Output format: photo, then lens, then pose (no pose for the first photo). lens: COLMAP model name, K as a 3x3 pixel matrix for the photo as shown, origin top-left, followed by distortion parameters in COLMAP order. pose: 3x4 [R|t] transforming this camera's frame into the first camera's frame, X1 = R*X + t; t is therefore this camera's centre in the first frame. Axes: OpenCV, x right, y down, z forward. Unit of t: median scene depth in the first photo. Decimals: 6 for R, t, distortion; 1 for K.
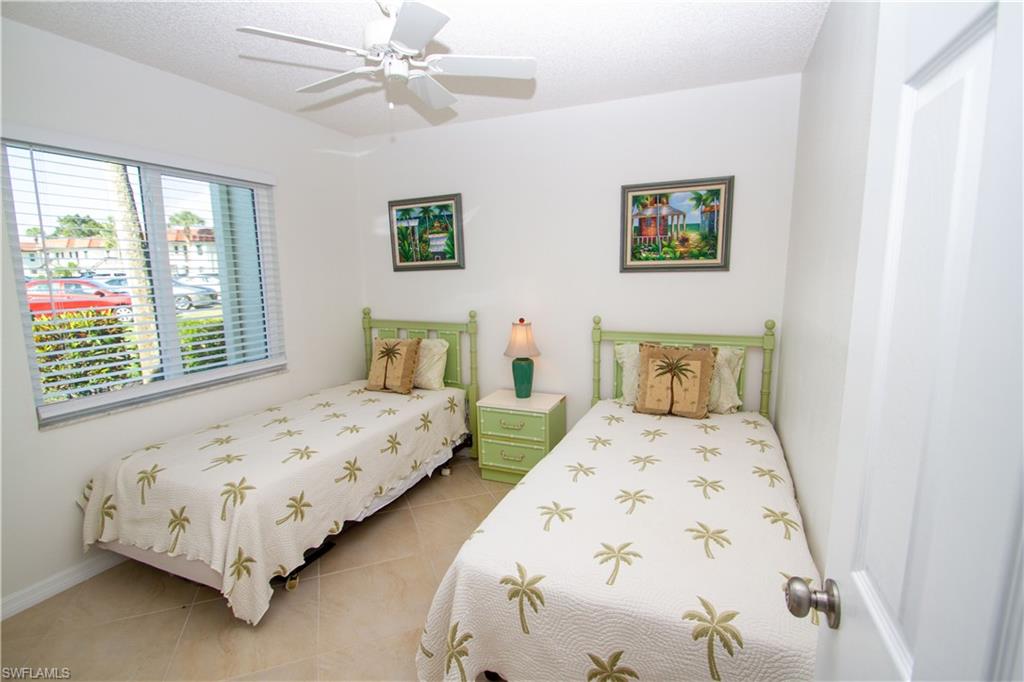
lens RADIAL K [[476.2, 0, 510.1], [0, 476.2, 342.3], [0, 0, 1]] dist [0.015827, -0.015863]
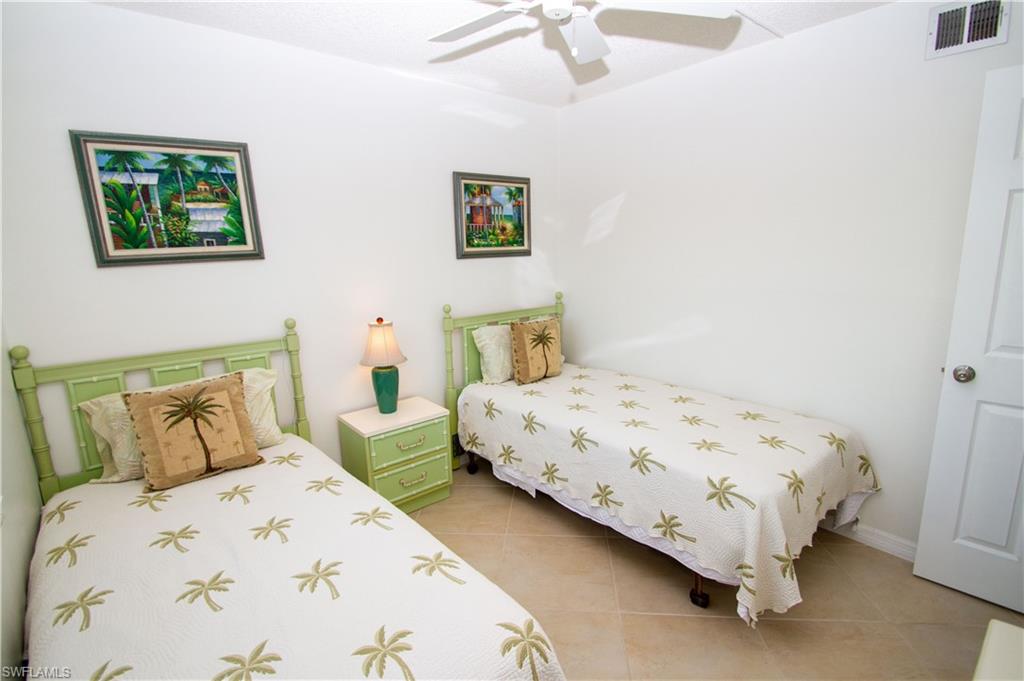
lens RADIAL K [[476.2, 0, 508.3], [0, 476.2, 342.3], [0, 0, 1]] dist [0.015827, -0.015863]
pose [[0.462189, -0.173103, 0.869722, -0.567972], [0.148350, 0.982035, 0.116621, -0.068449], [-0.874285, 0.075122, 0.479566, 0.398045]]
